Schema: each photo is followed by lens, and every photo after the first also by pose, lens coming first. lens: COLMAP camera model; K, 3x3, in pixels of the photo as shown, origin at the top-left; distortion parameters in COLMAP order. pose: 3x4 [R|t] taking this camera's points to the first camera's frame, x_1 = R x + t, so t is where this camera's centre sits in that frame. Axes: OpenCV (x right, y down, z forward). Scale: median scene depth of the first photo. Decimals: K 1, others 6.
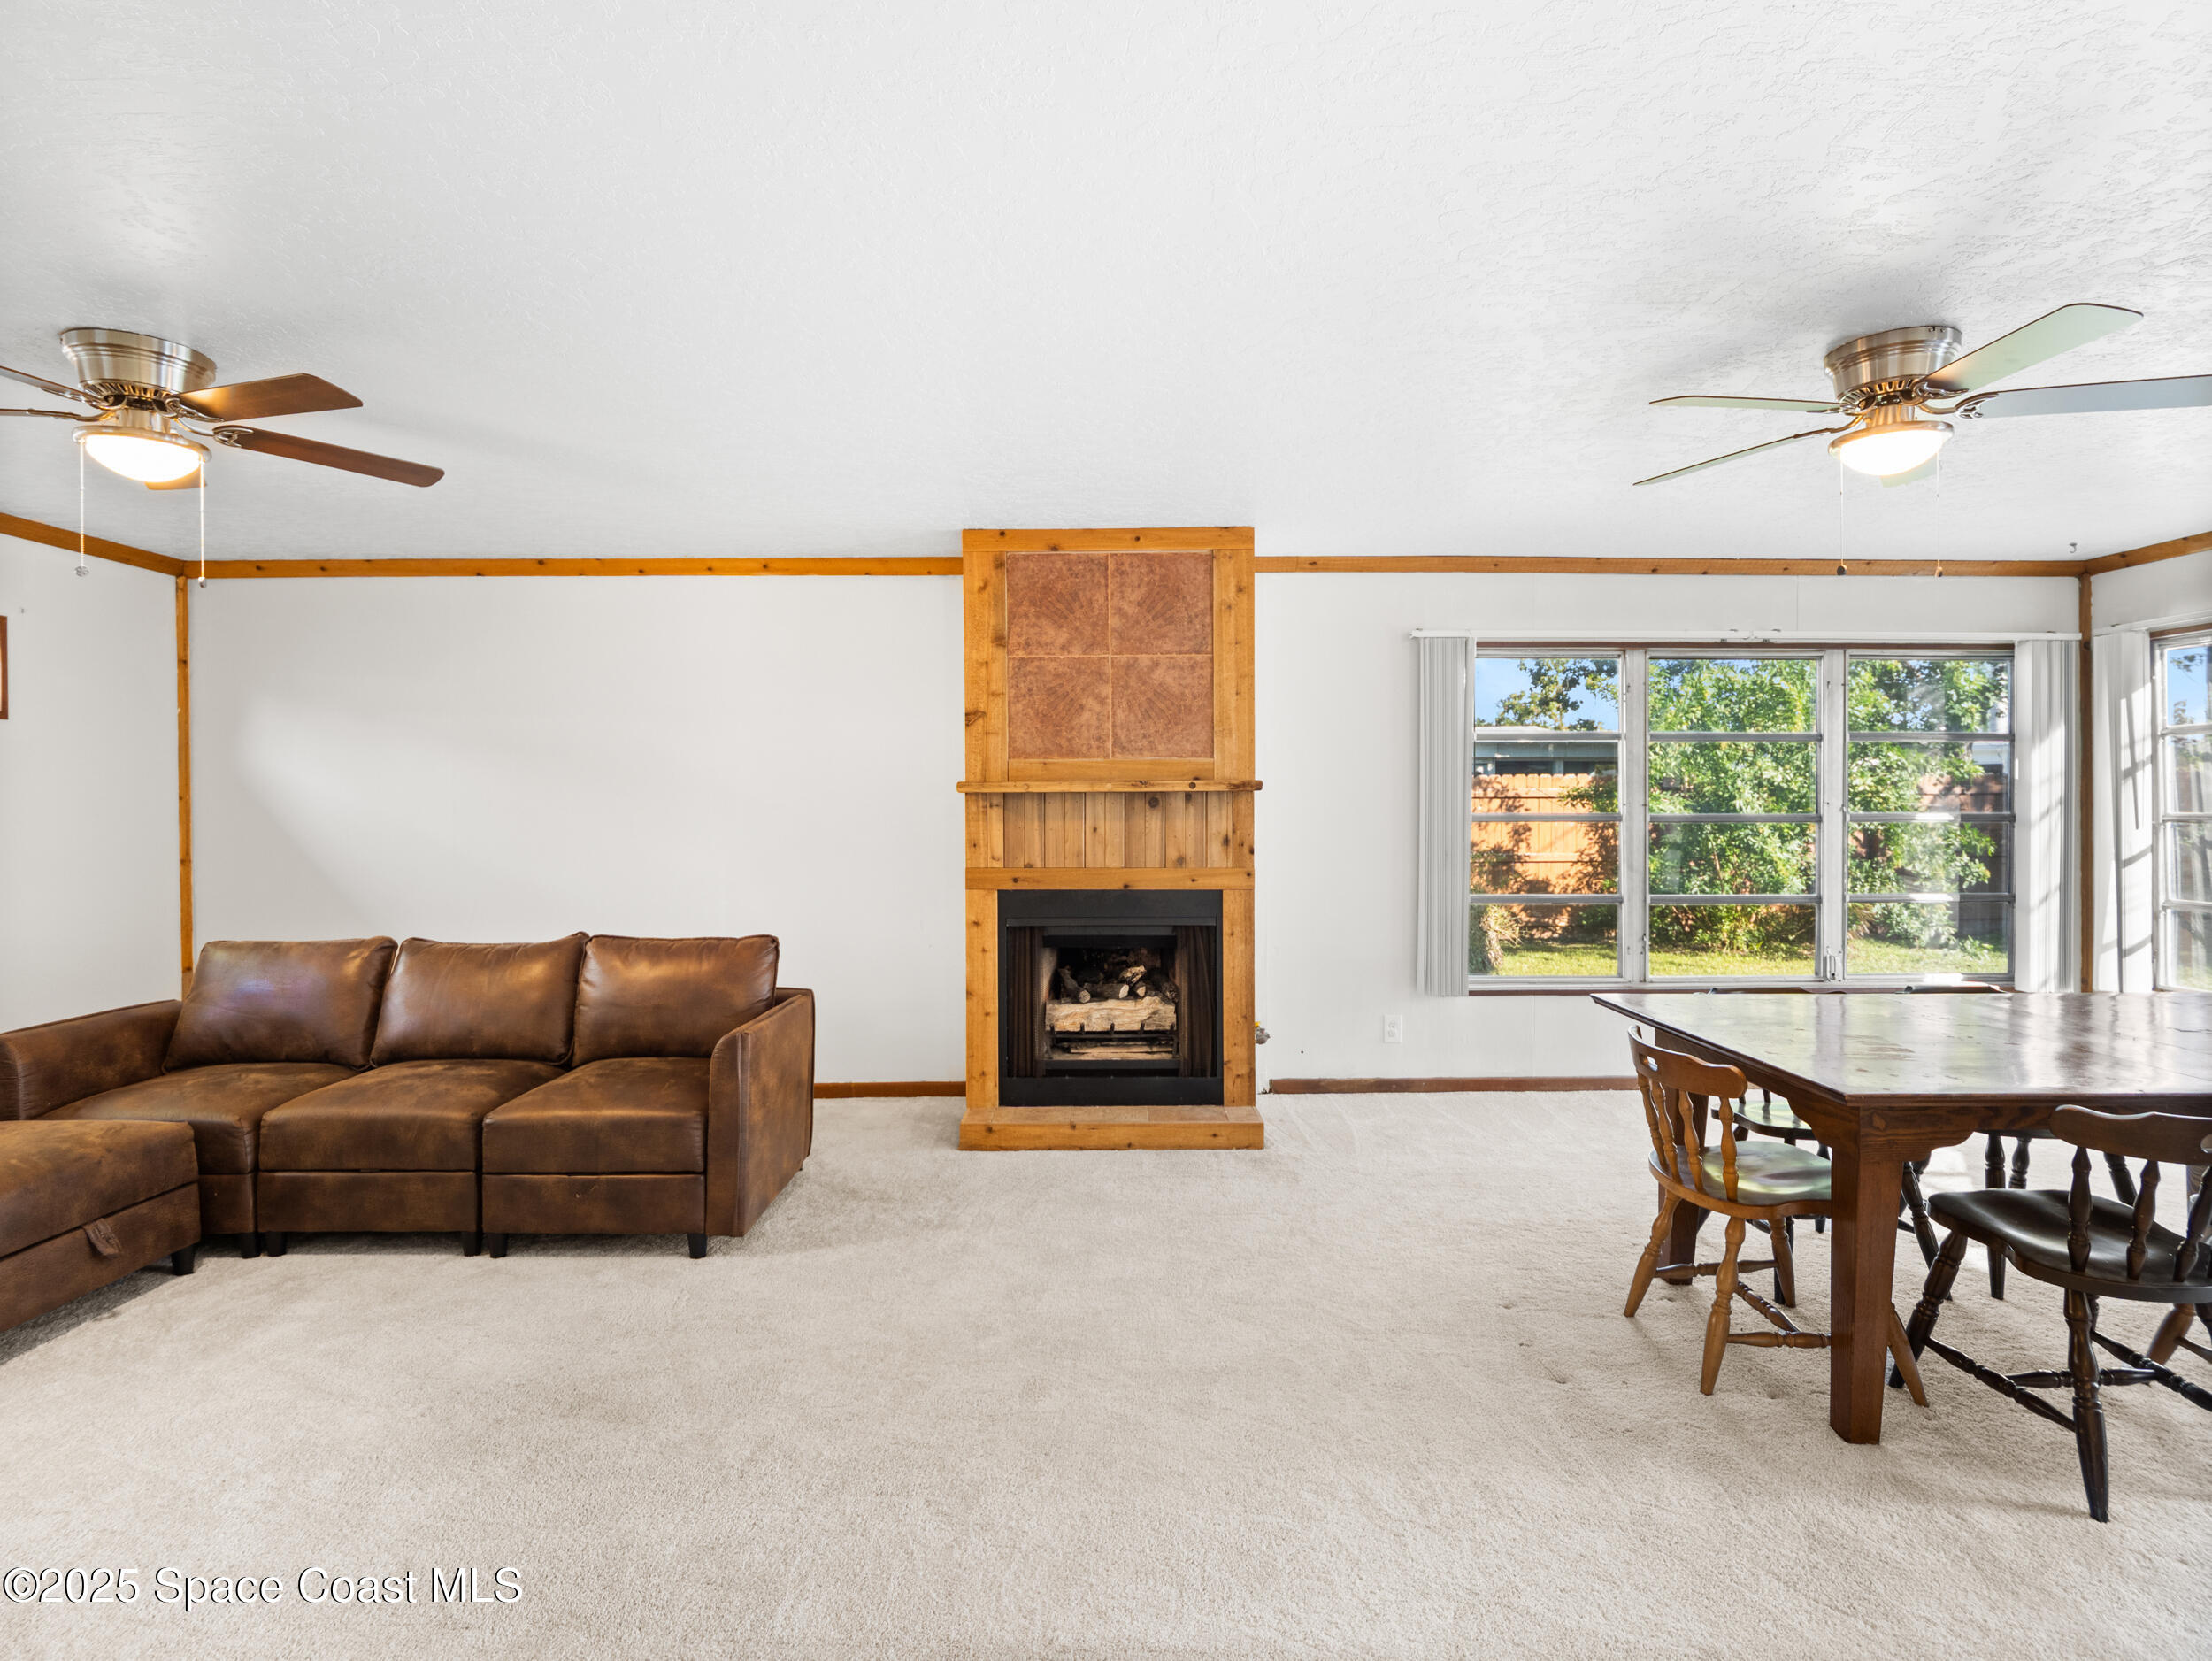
lens RADIAL K [[1105.3, 0, 1110.1], [0, 1105.3, 811.6], [0, 0, 1]] dist [-0.002787, -0.000431]
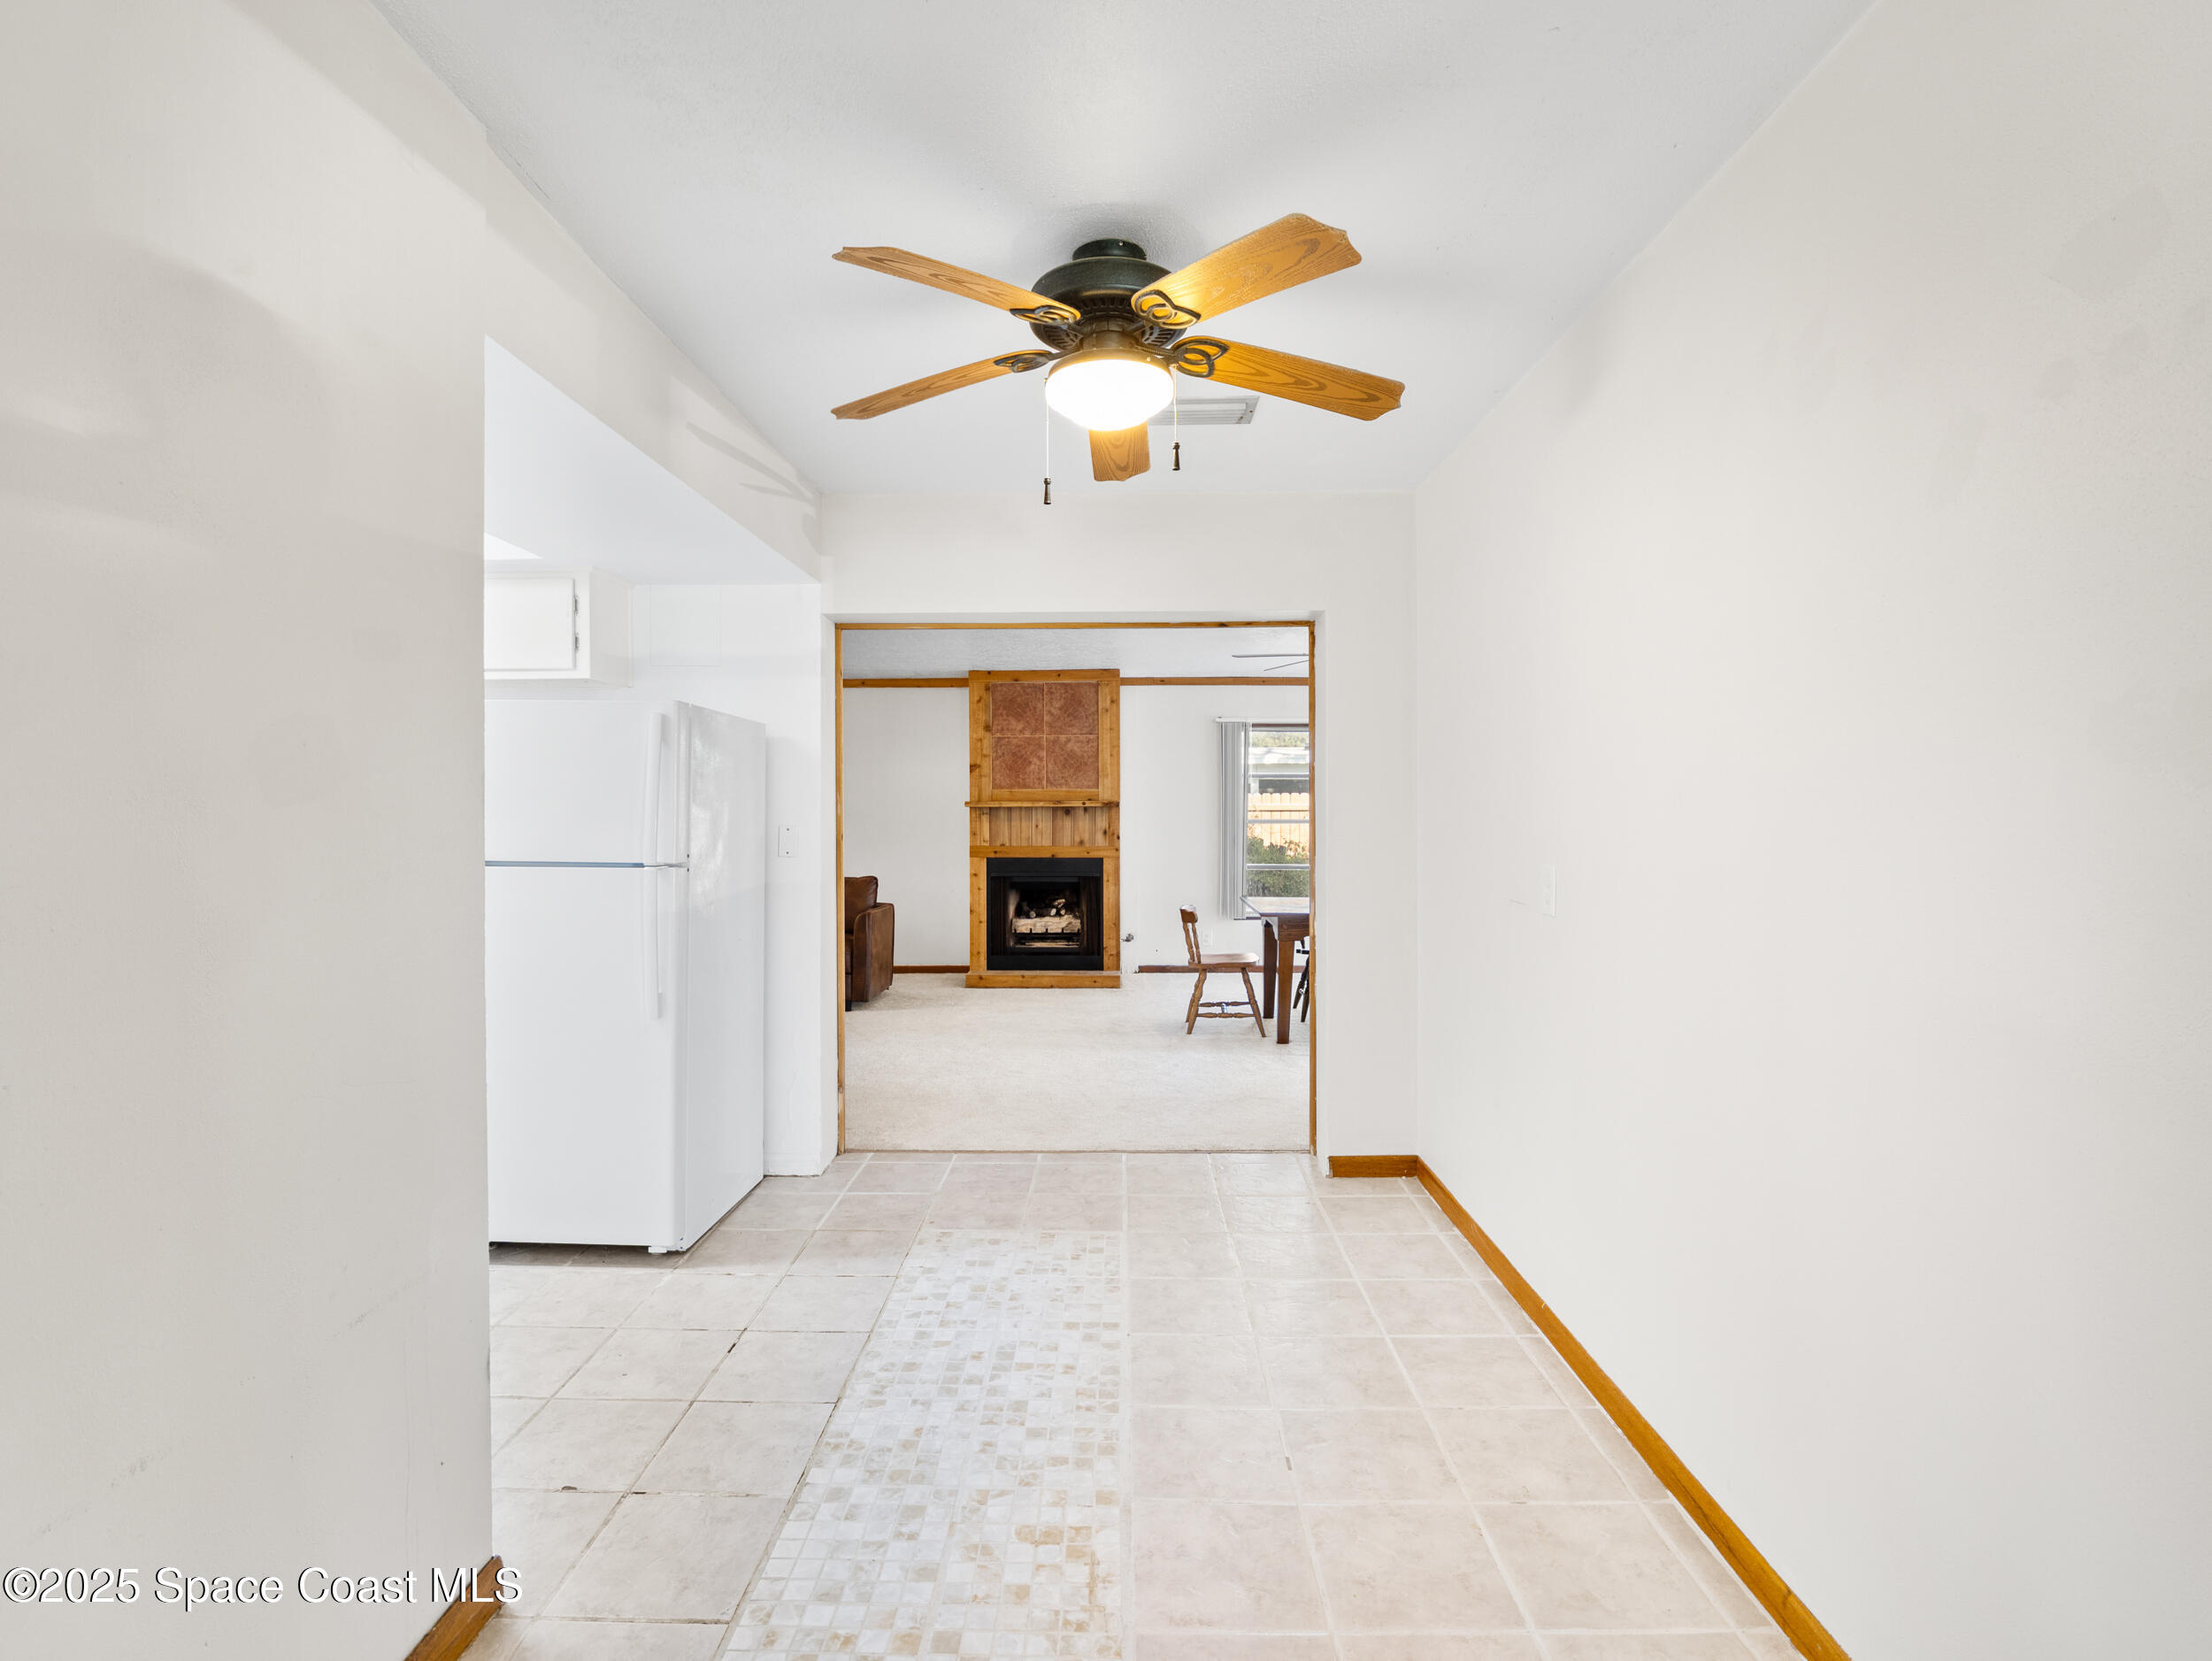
lens RADIAL K [[1105.3, 0, 1110.1], [0, 1105.3, 811.6], [0, 0, 1]] dist [-0.002787, -0.000431]
pose [[0.999805, 0.001997, -0.019662, 0.151160], [-0.002079, 0.999989, -0.004138, -0.001519], [0.019653, 0.004178, 0.999798, -0.917590]]
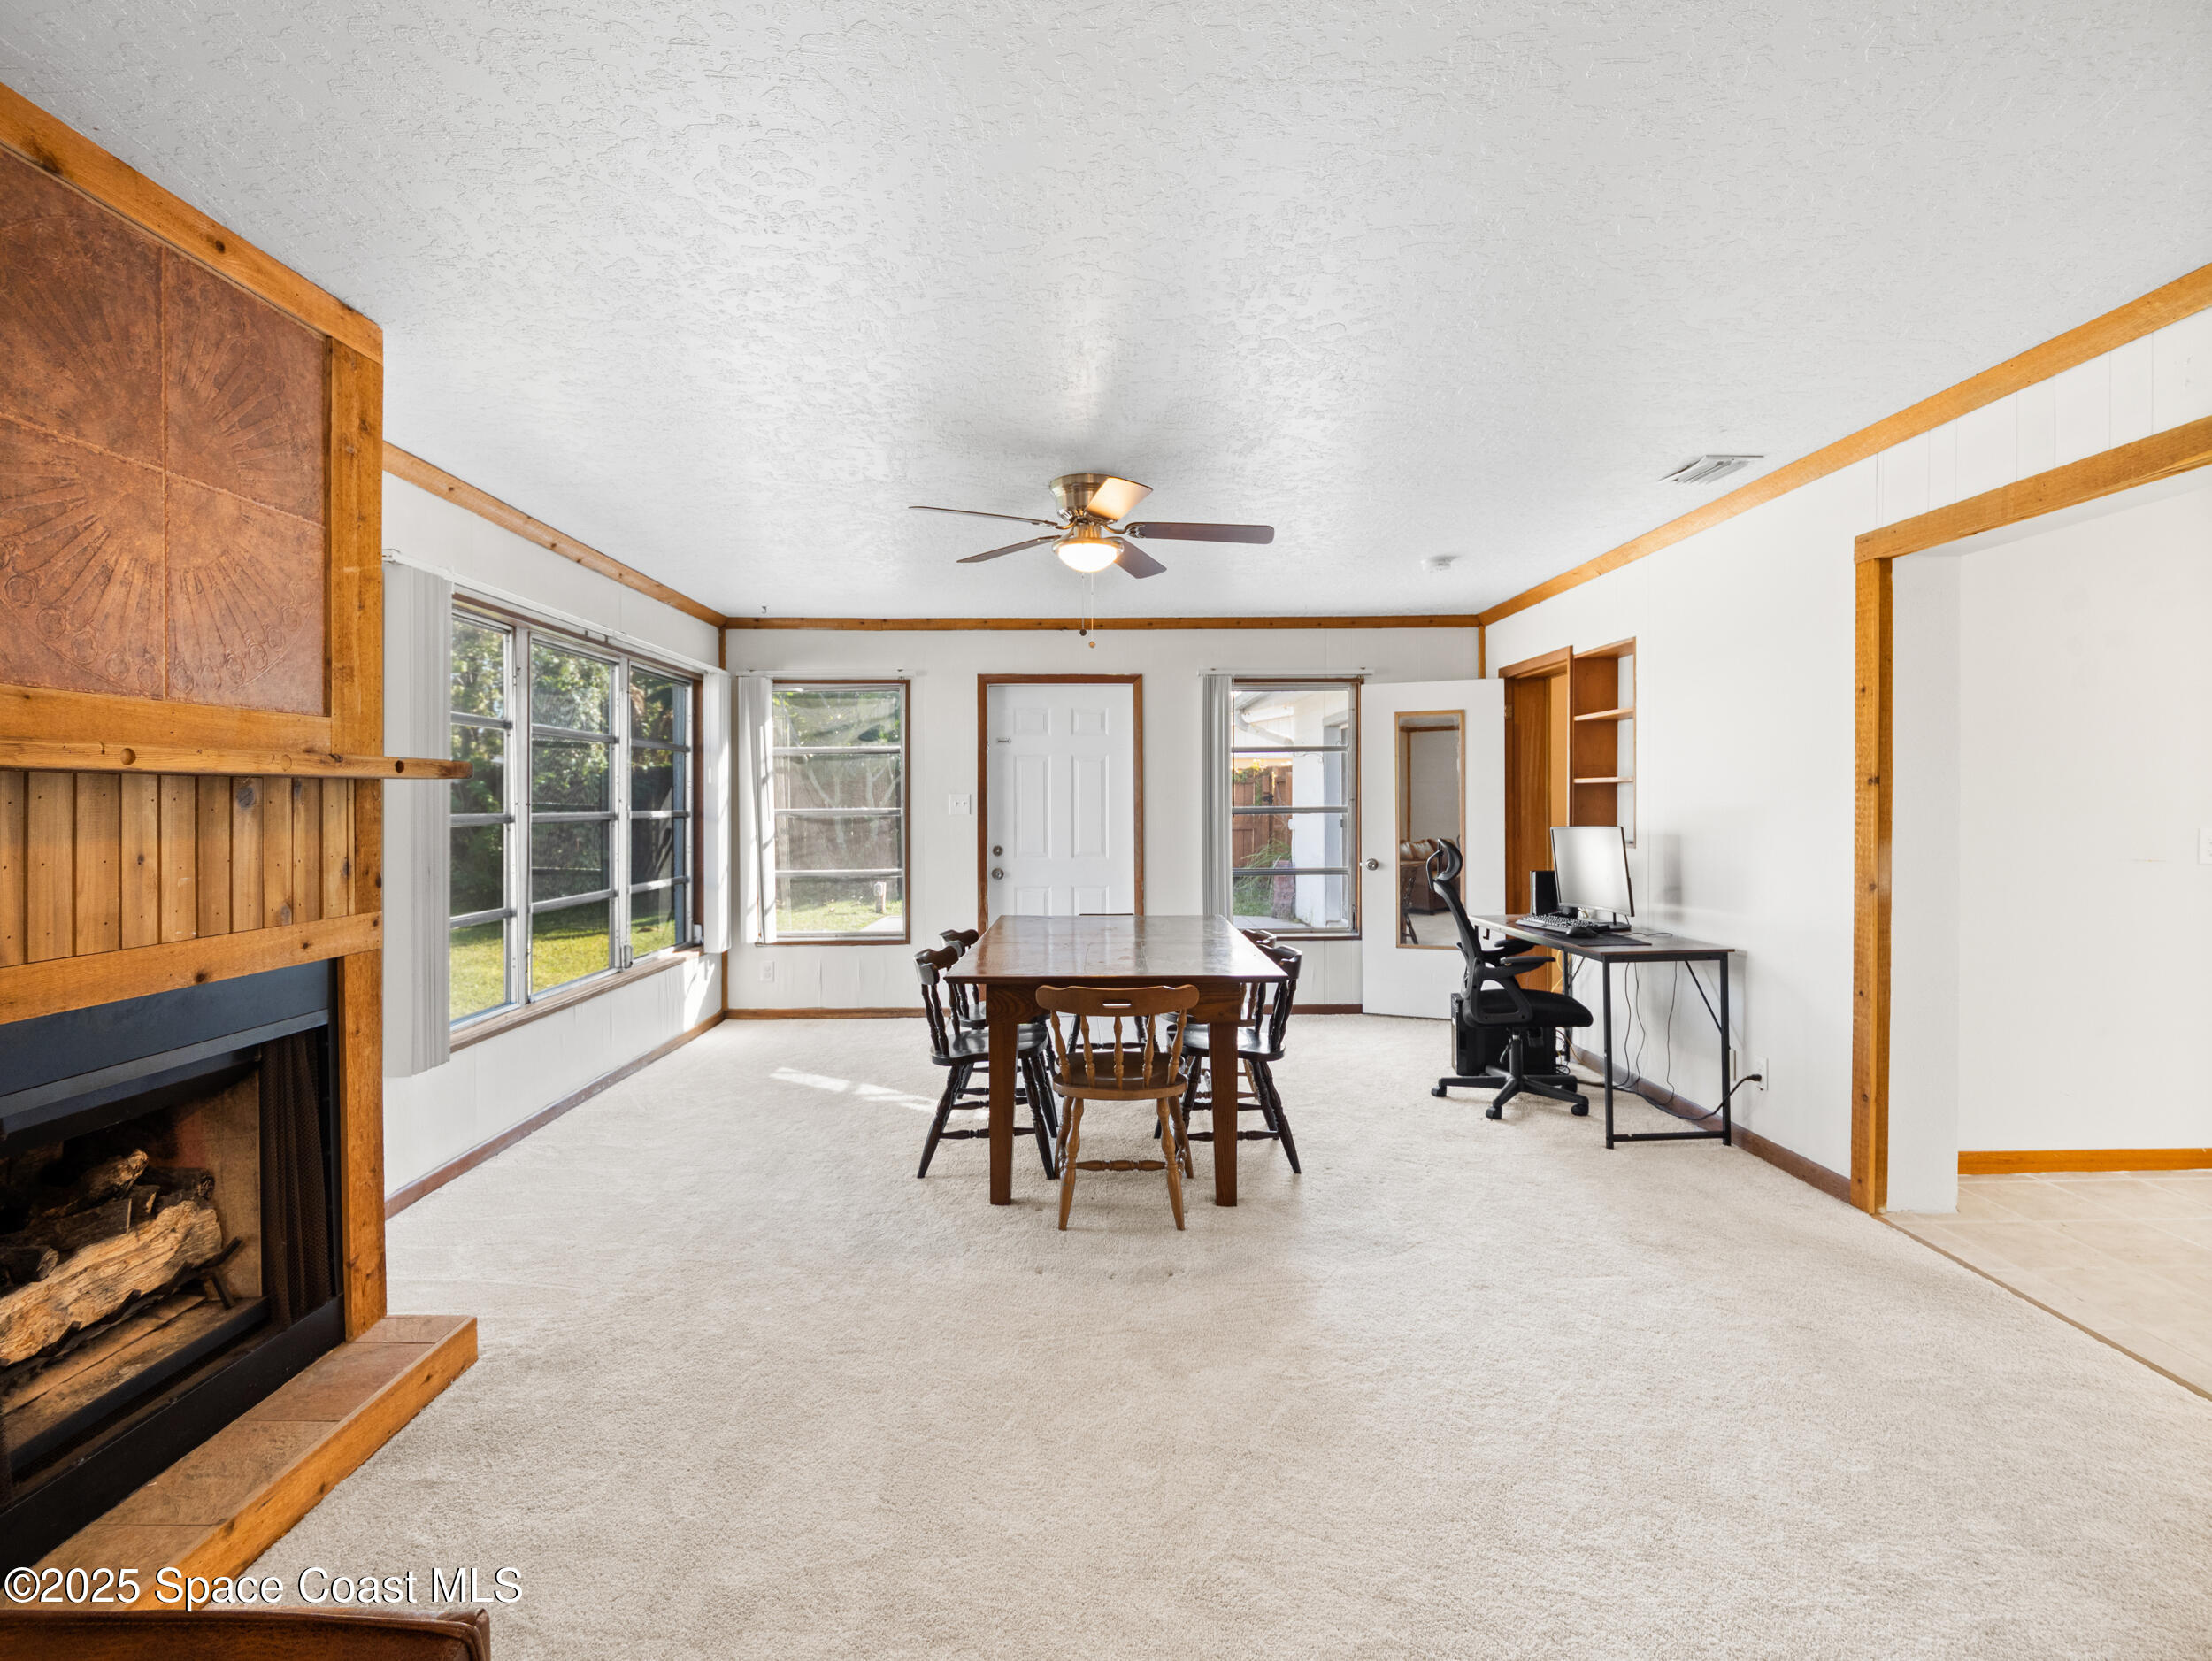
lens RADIAL K [[1071.5, 0, 1092.6], [0, 1071.5, 792.7], [0, 0, 1]] dist [-0.002519, -0.015535]
pose [[0.000806, 0.010174, 0.999948, -0.432854], [0.003360, 0.999943, -0.010177, -0.004328], [-0.999994, 0.003368, 0.000772, 0.622663]]
